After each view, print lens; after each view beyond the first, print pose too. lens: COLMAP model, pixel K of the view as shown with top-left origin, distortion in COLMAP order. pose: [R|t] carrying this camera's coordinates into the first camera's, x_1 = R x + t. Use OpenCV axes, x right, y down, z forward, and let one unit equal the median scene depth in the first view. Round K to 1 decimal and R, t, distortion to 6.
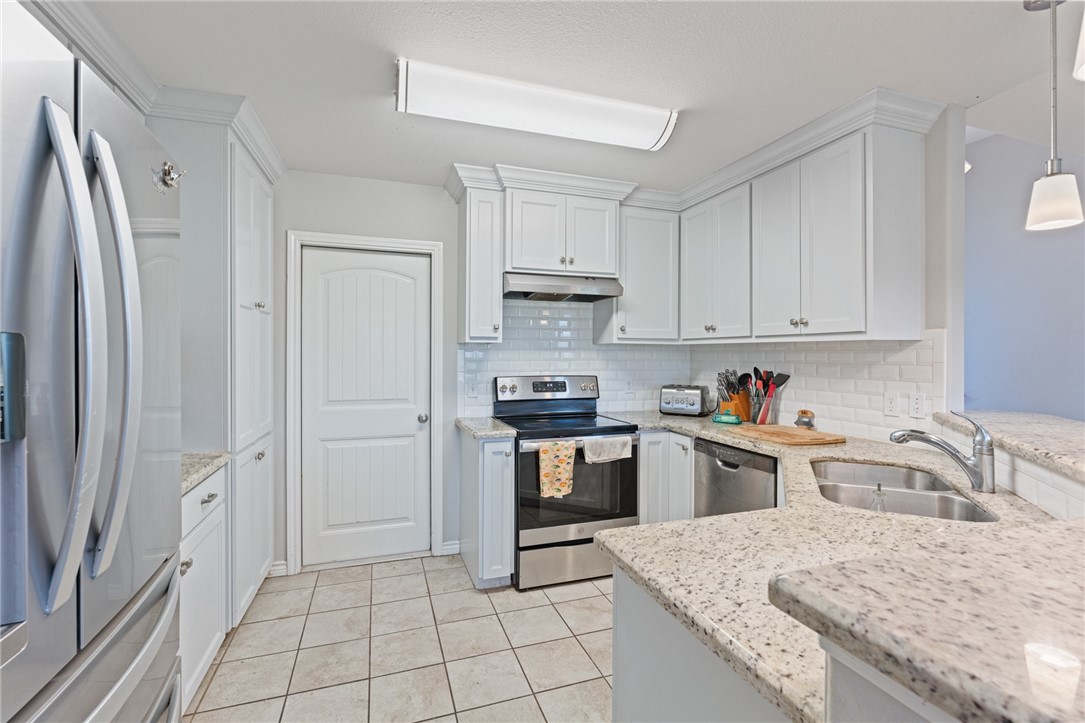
lens RADIAL K [[485.9, 0, 544.5], [0, 485.9, 356.7], [0, 0, 1]] dist [-0.014119, 0.004417]
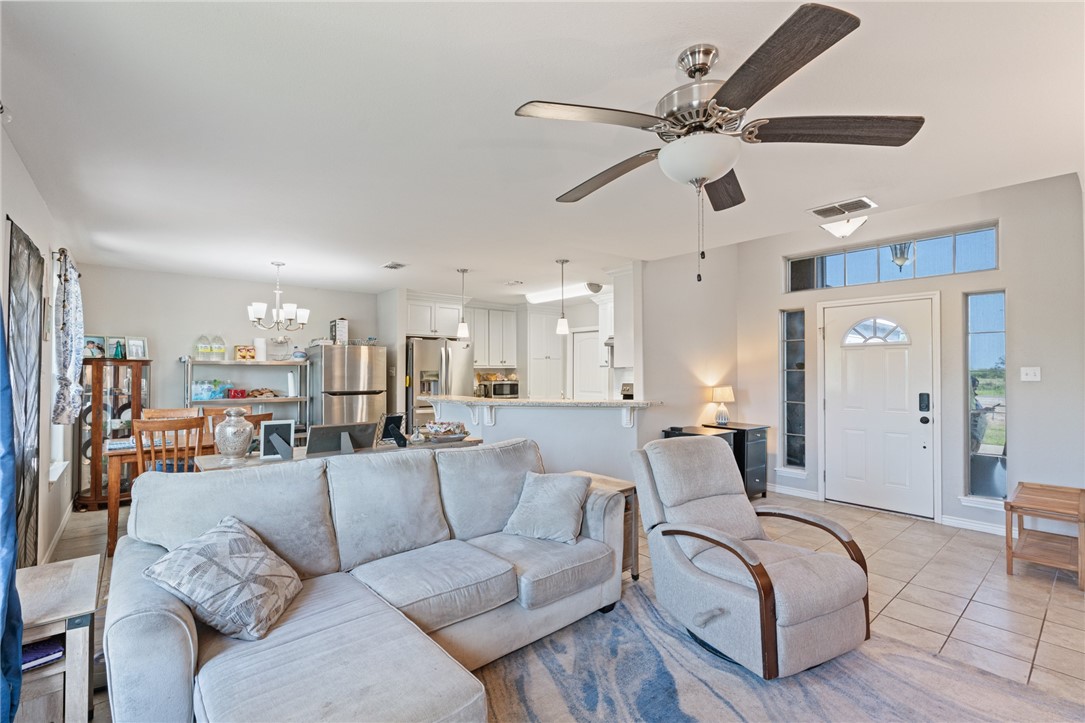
lens RADIAL K [[485.9, 0, 534.6], [0, 485.9, 364.7], [0, 0, 1]] dist [-0.014119, 0.004417]
pose [[0.359746, -0.013419, -0.932954, 1.811422], [-0.006121, 0.999841, -0.016741, -0.004596], [0.933030, 0.011733, 0.359606, -0.171275]]
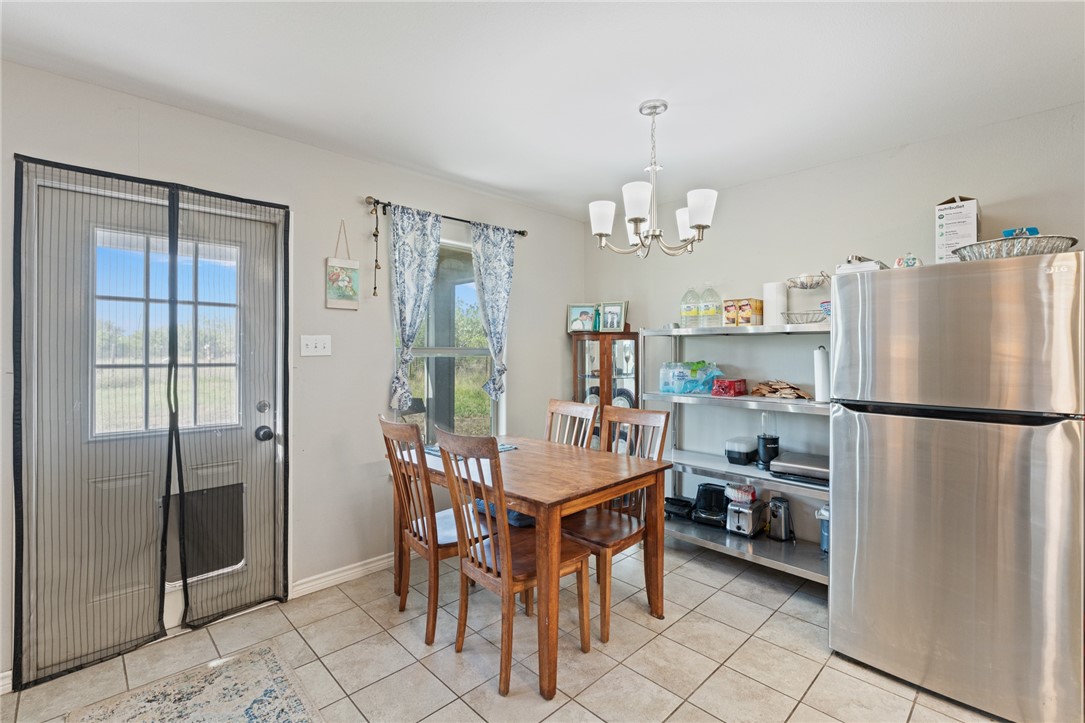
lens RADIAL K [[485.9, 0, 541.4], [0, 485.9, 350.1], [0, 0, 1]] dist [-0.014119, 0.004417]
pose [[-0.903092, -0.004690, -0.429422, 0.573045], [-0.007851, 0.999954, 0.005591, 0.000481], [0.429376, 0.008420, -0.903087, 0.171127]]
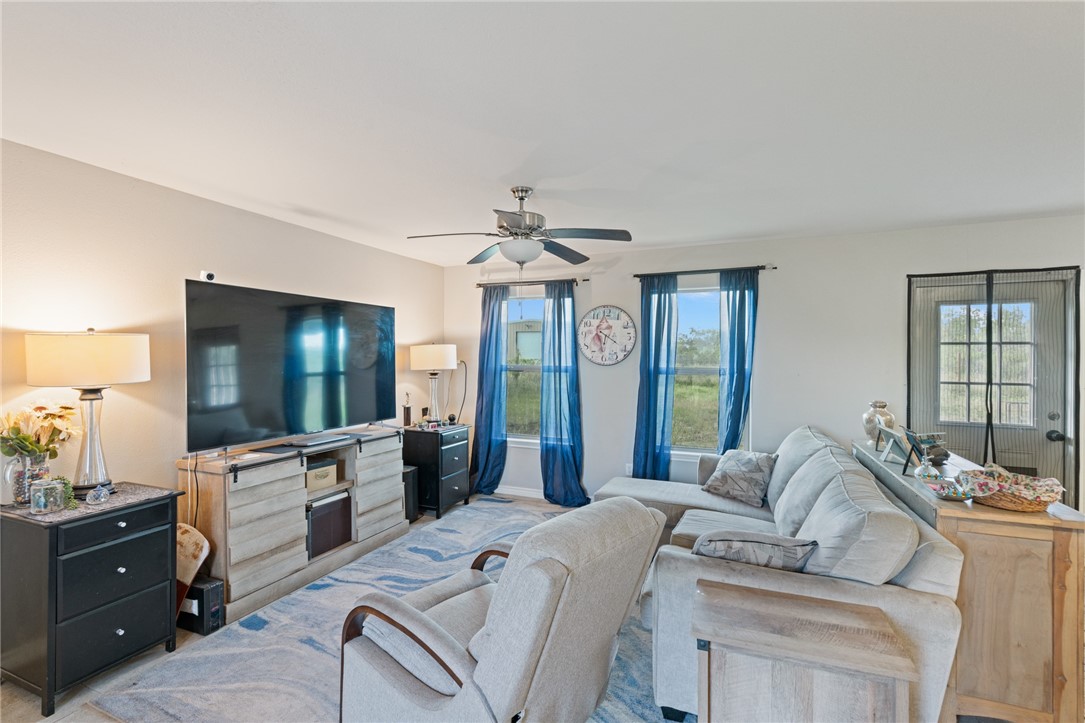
lens RADIAL K [[485.9, 0, 539.5], [0, 485.9, 356.8], [0, 0, 1]] dist [-0.014119, 0.004417]
pose [[-0.743625, -0.003372, 0.668589, 0.778692], [0.001488, 0.999976, 0.006698, -0.039790], [-0.668596, 0.005975, -0.743602, 0.822492]]
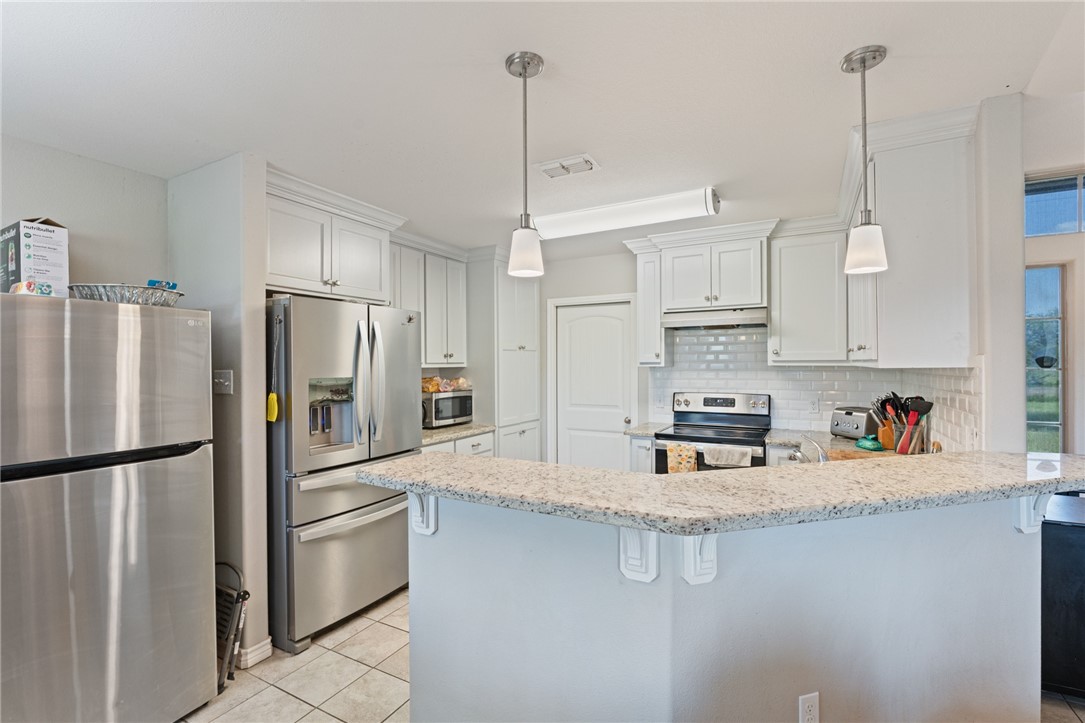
lens RADIAL K [[485.9, 0, 525.8], [0, 485.9, 361.2], [0, 0, 1]] dist [-0.014119, 0.004417]
pose [[0.660708, -0.011983, -0.750547, 0.628631], [0.003132, 0.999908, -0.013207, -0.025712], [0.750636, 0.006375, 0.660685, -0.141178]]
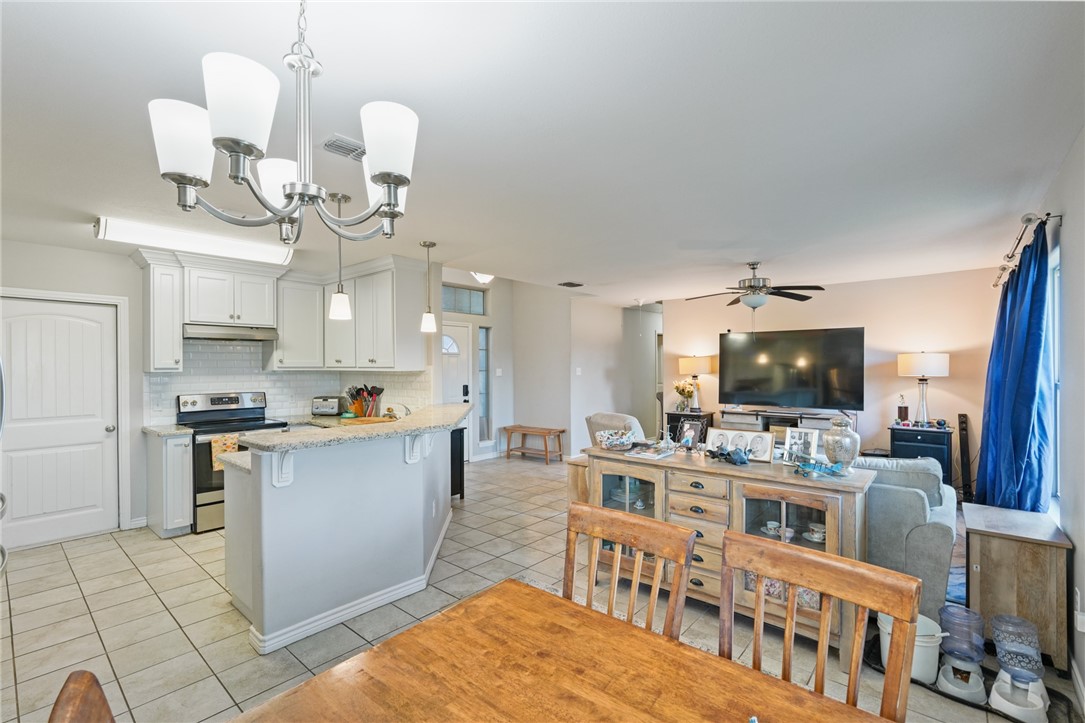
lens RADIAL K [[485.9, 0, 551.8], [0, 485.9, 369.7], [0, 0, 1]] dist [-0.014119, 0.004417]
pose [[0.861012, -0.009822, 0.508489, 0.125331], [0.008272, 0.999952, 0.005308, -0.031962], [-0.508517, -0.000364, 0.861052, -0.775425]]
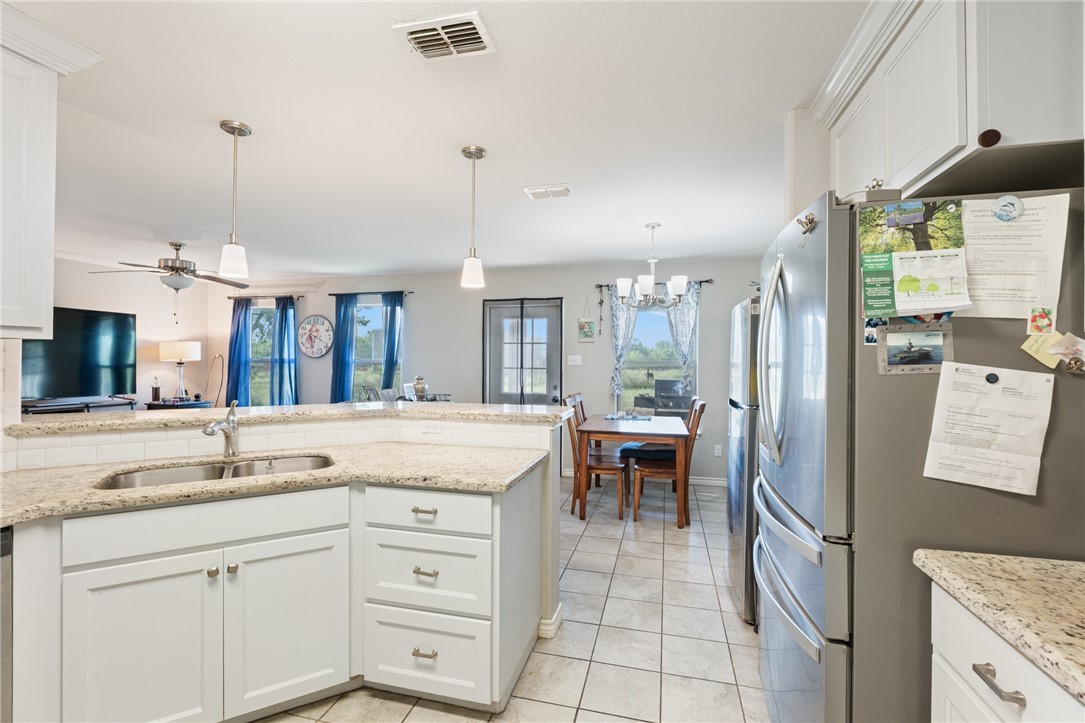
lens RADIAL K [[485.9, 0, 542.9], [0, 485.9, 360.4], [0, 0, 1]] dist [-0.014119, 0.004417]
pose [[-0.835477, -0.005469, 0.549498, -0.293505], [-0.003931, 0.999984, 0.003976, -0.005422], [-0.549511, 0.001161, -0.835486, 0.778967]]
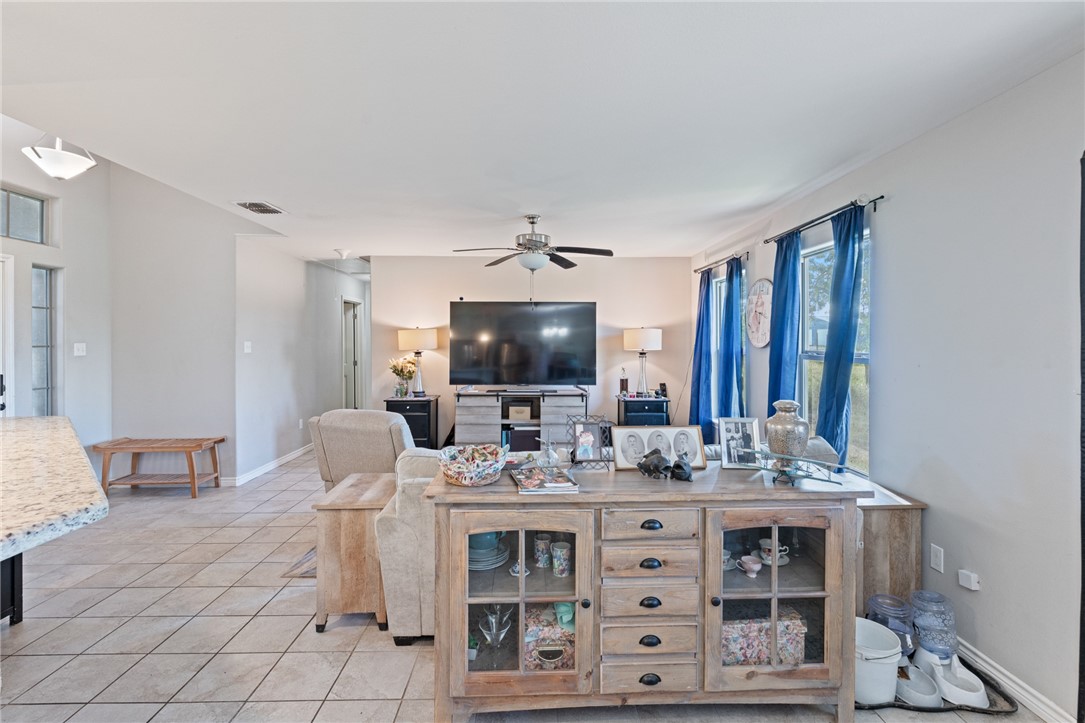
lens RADIAL K [[485.9, 0, 546.9], [0, 485.9, 345.6], [0, 0, 1]] dist [-0.014119, 0.004417]
pose [[0.302430, -0.009599, 0.953123, 0.234485], [0.004720, 0.999952, 0.008573, -0.024320], [-0.953160, 0.001906, 0.302461, -0.230072]]
